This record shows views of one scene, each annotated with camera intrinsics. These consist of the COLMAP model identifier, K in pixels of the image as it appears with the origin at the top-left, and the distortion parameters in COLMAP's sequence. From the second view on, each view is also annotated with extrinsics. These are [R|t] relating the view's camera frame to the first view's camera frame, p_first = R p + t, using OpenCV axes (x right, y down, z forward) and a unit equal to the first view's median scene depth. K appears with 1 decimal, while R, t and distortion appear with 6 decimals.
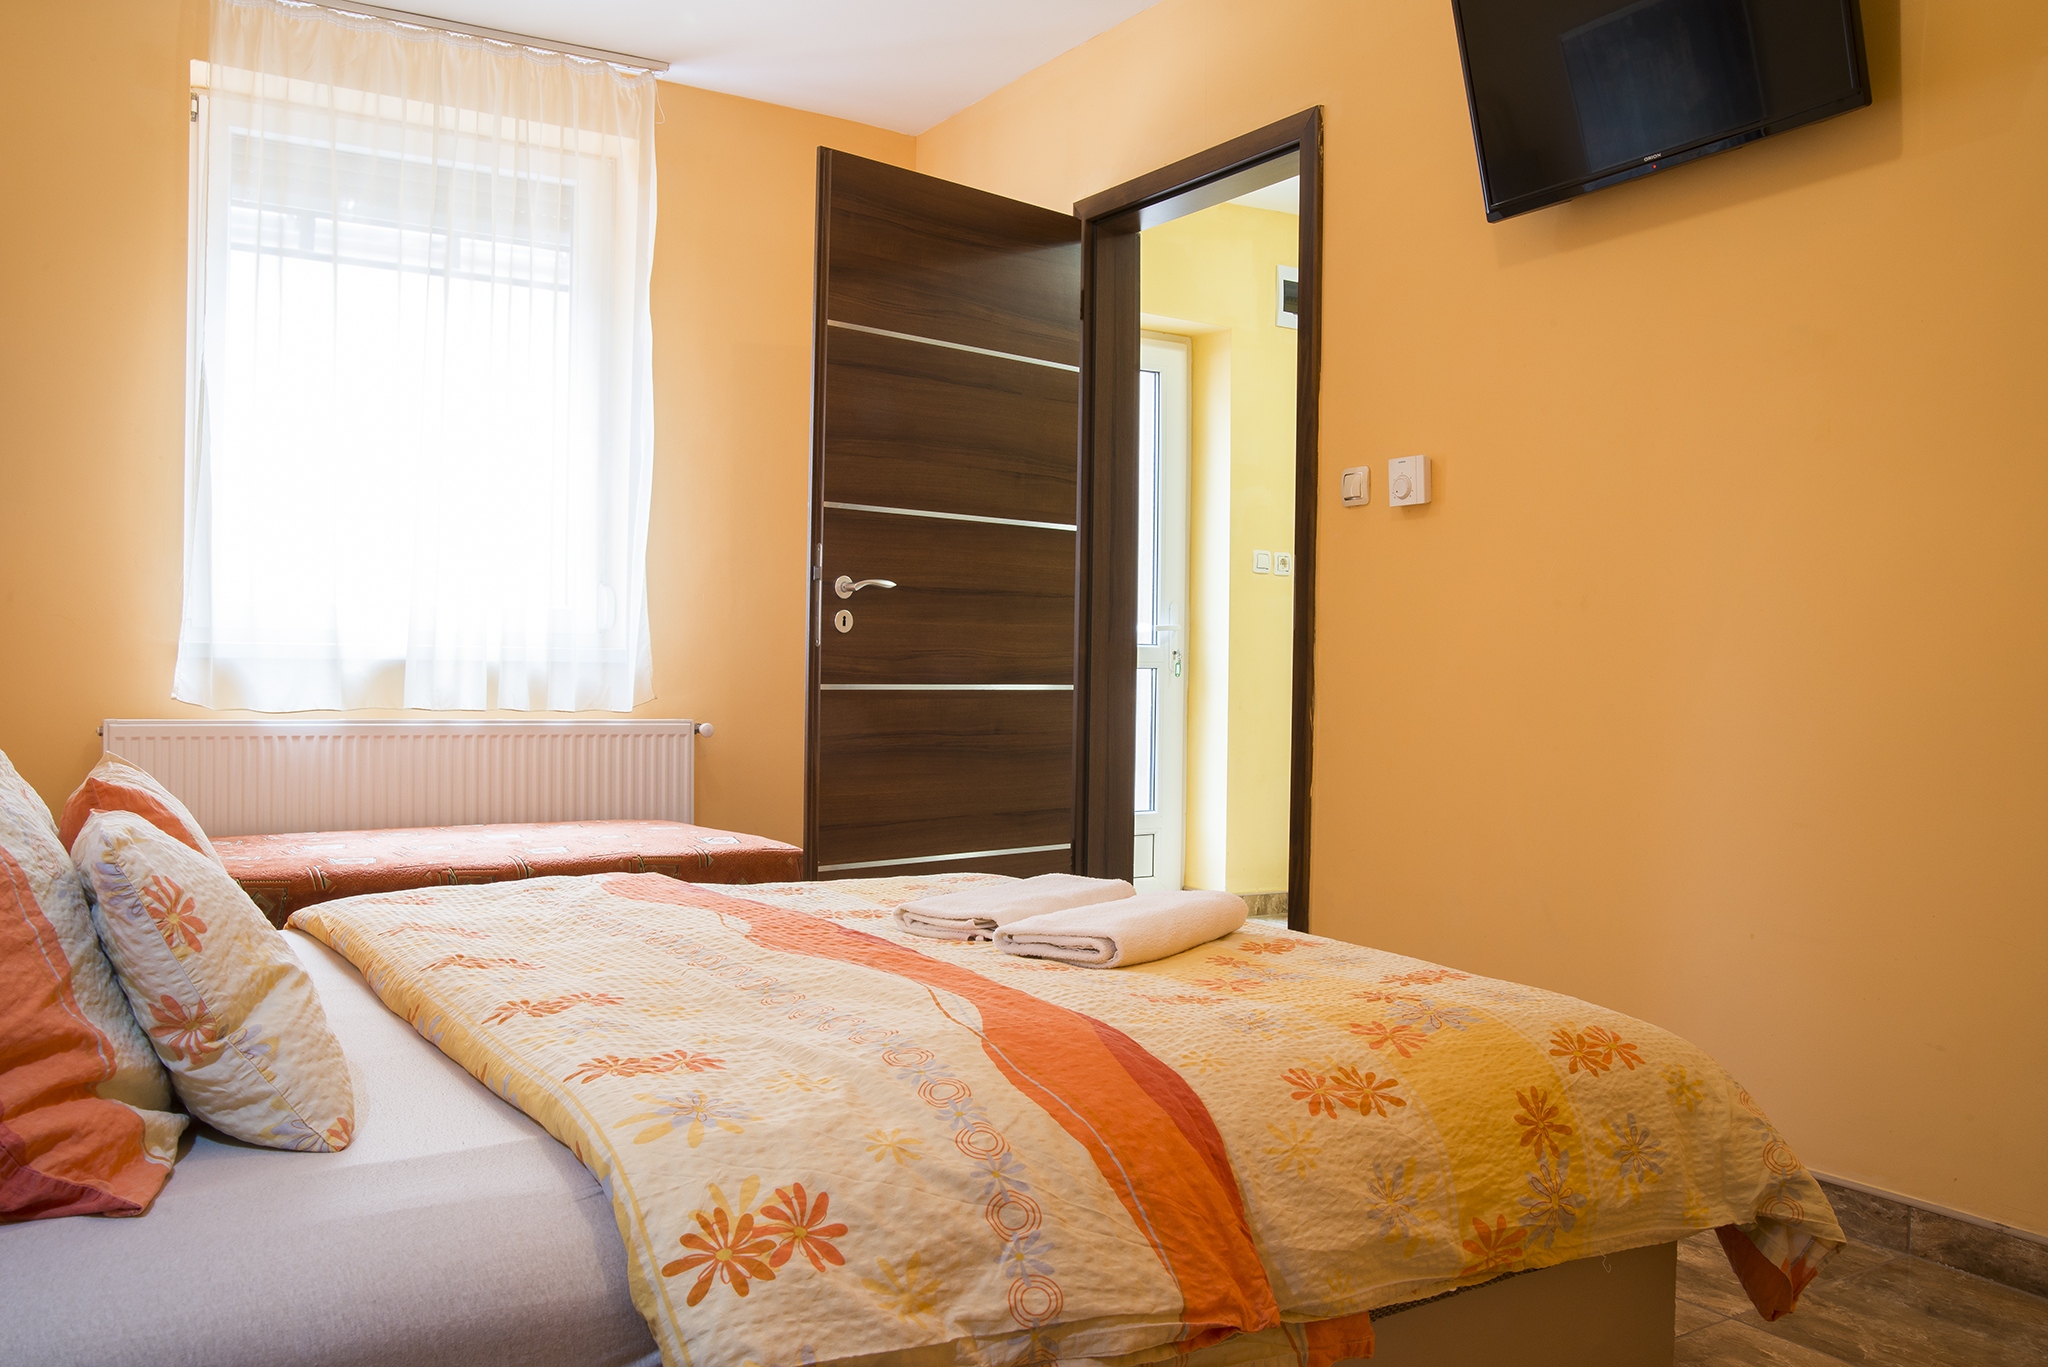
lens RADIAL K [[1670.3, 0, 1024.0], [0, 1670.3, 683.5], [0, 0, 1]] dist [-0.094717, 0.100352]
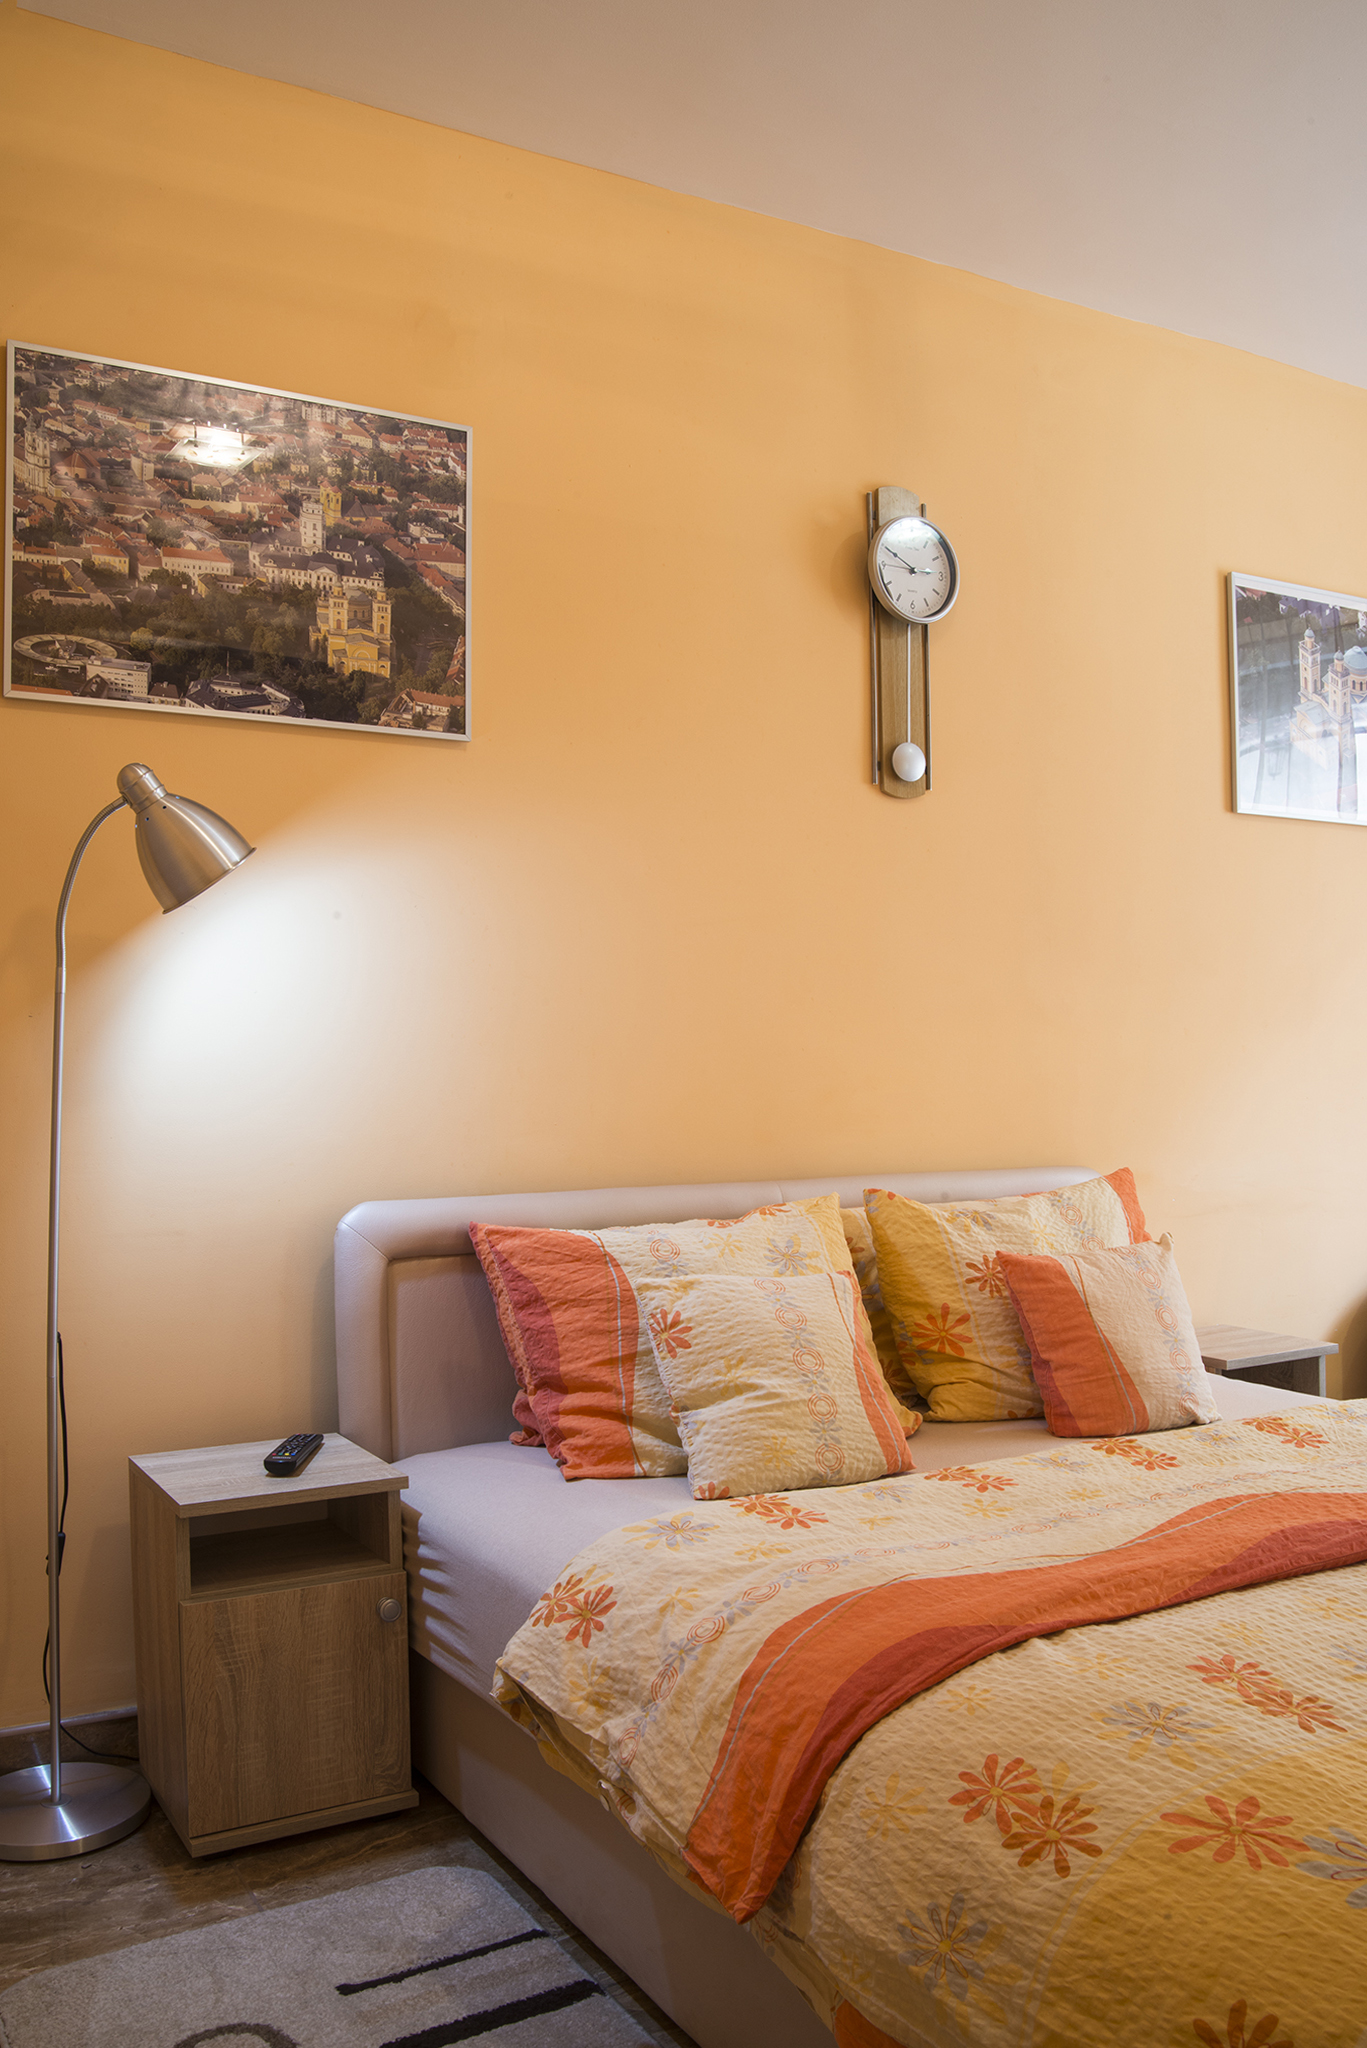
lens RADIAL K [[1670.3, 0, 683.5], [0, 1670.3, 1024.0], [0, 0, 1]] dist [-0.094717, 0.100352]
pose [[-0.045648, -0.026571, -0.998604, 1.086151], [-0.009888, 0.999609, -0.026146, -0.124768], [0.998909, 0.008681, -0.045893, 0.933123]]
